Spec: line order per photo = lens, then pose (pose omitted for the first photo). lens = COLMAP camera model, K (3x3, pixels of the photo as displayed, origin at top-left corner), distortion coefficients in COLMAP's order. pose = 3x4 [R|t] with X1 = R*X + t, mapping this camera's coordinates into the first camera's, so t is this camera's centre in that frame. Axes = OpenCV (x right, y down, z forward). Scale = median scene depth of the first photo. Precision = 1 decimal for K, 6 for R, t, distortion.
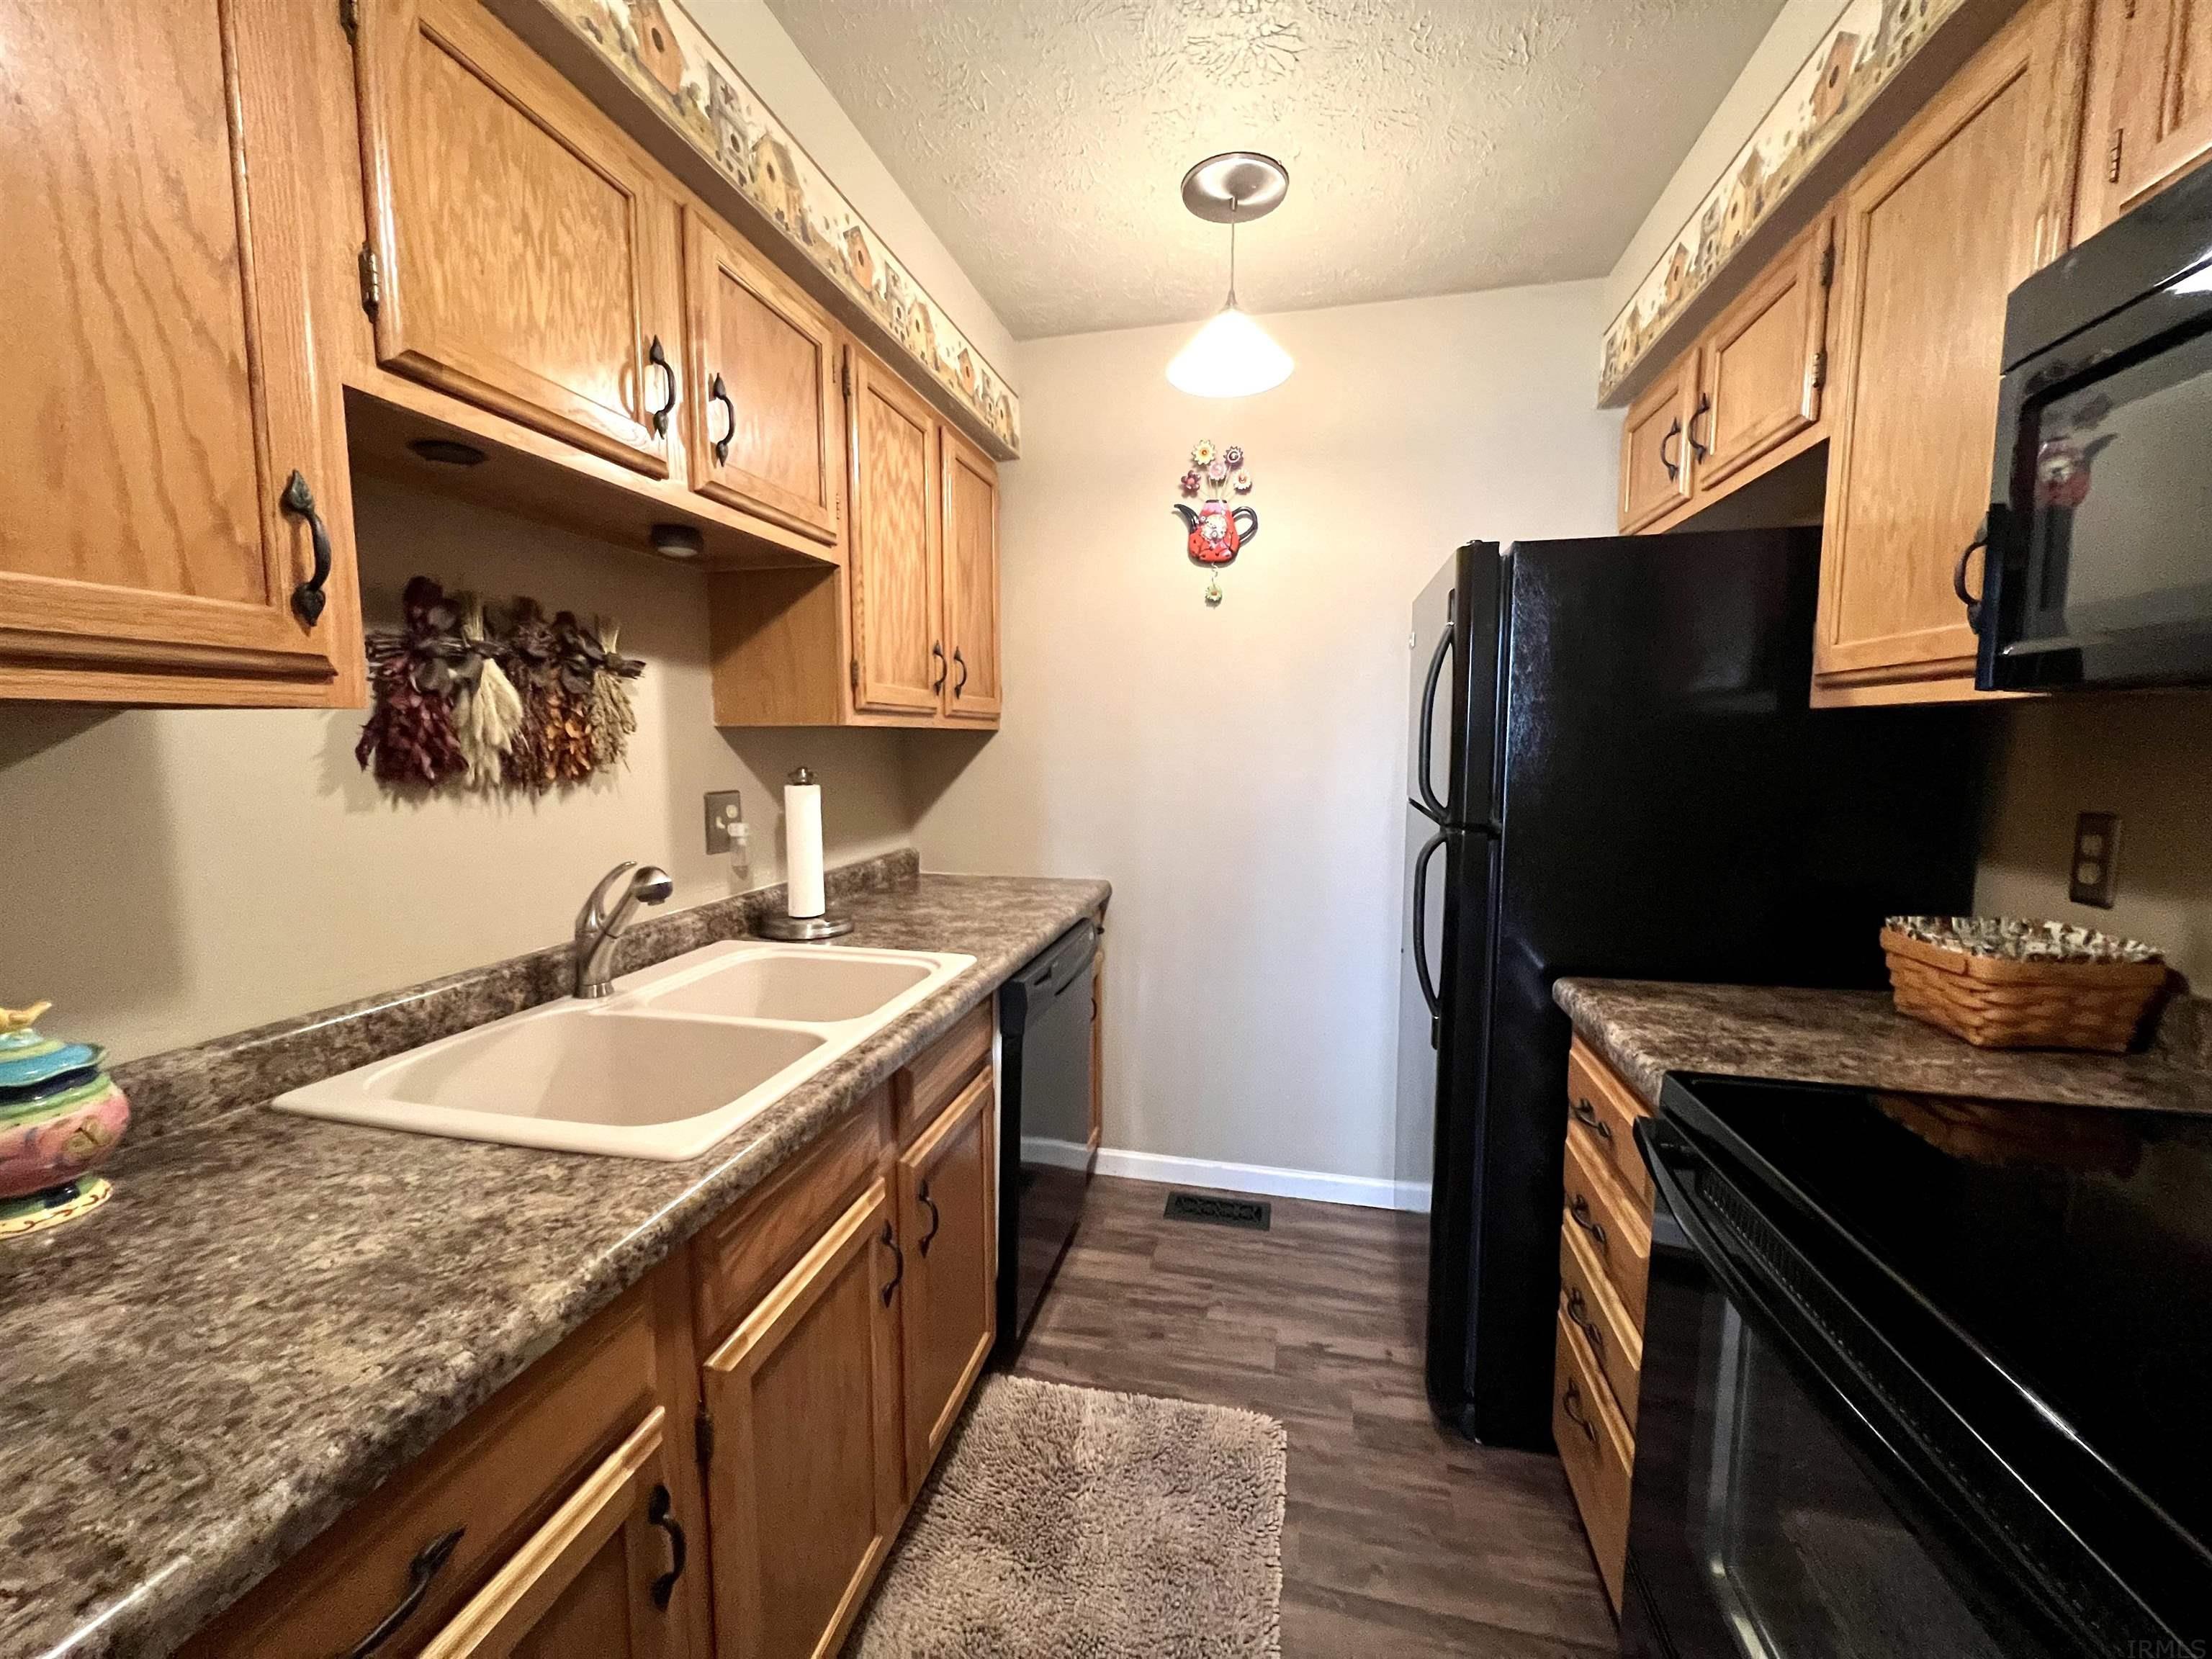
lens RADIAL K [[882.7, 0, 1099.3], [0, 882.7, 828.3], [0, 0, 1]] dist [-0.001408, -0.000301]
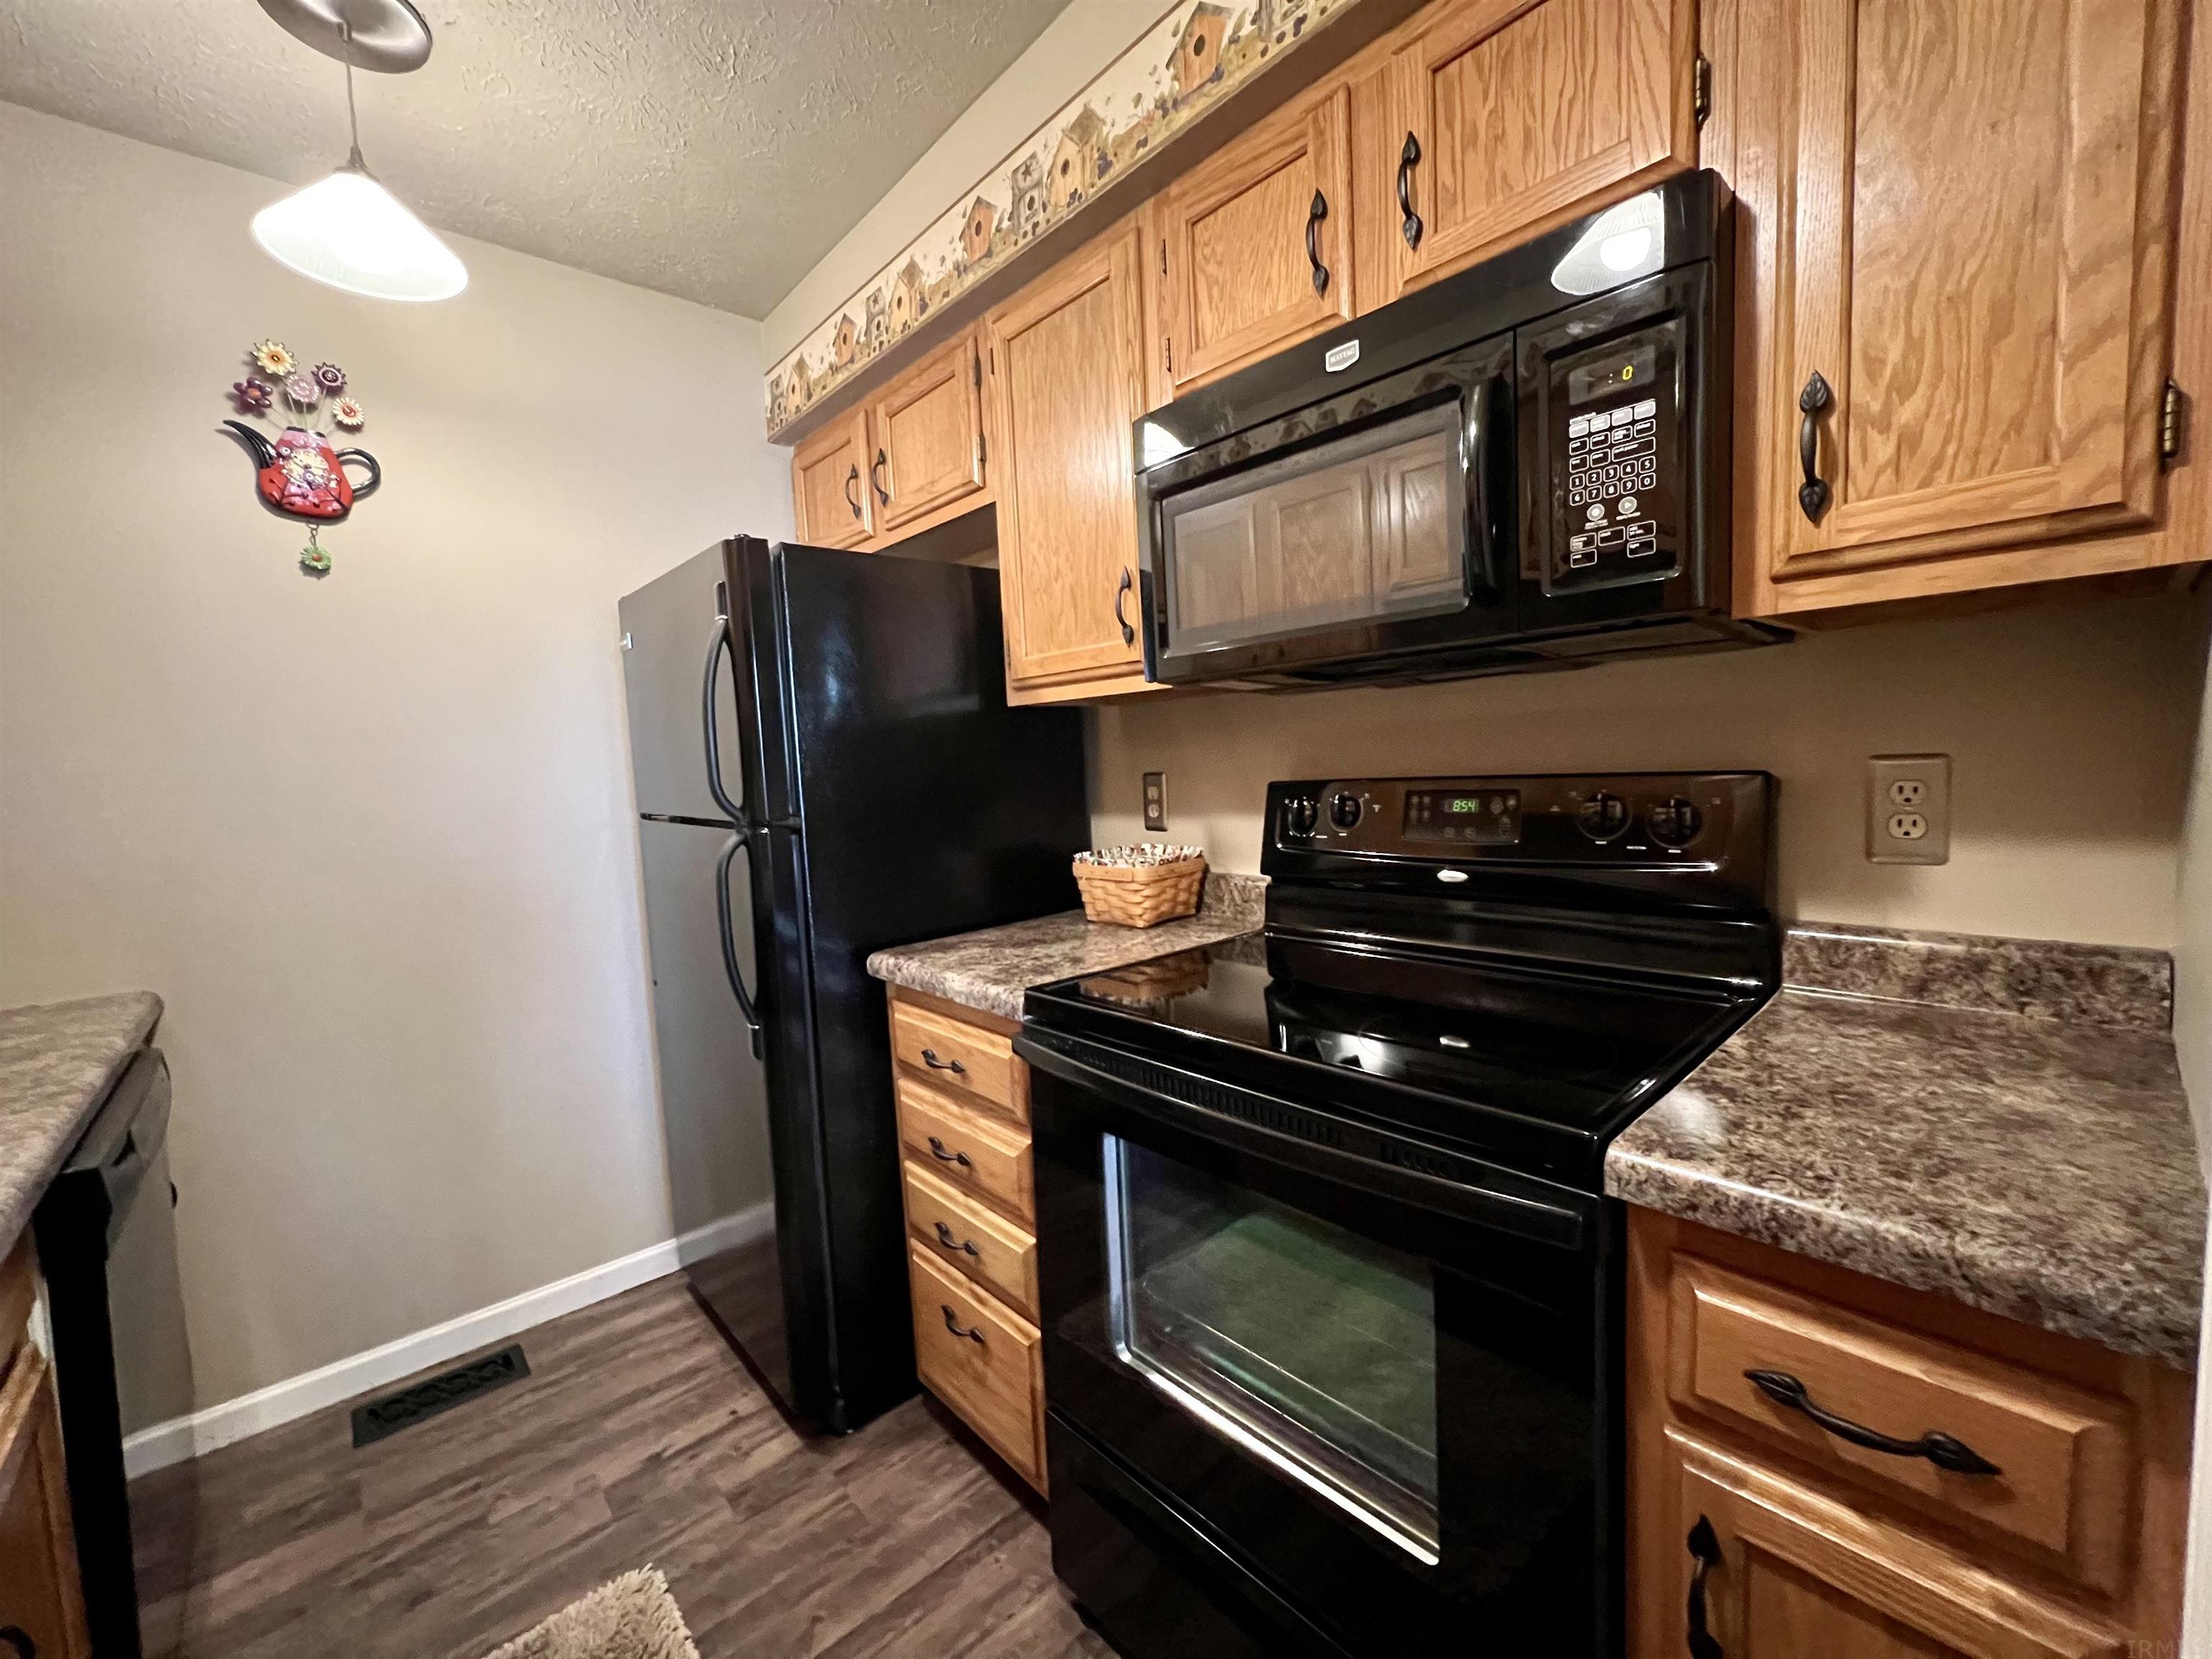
lens RADIAL K [[882.7, 0, 1099.3], [0, 882.7, 828.3], [0, 0, 1]] dist [-0.001408, -0.000301]
pose [[0.569771, -0.090760, 0.816776, -0.177564], [0.126682, 0.991703, 0.021826, 0.027836], [-0.811980, 0.091035, 0.576542, 0.131884]]
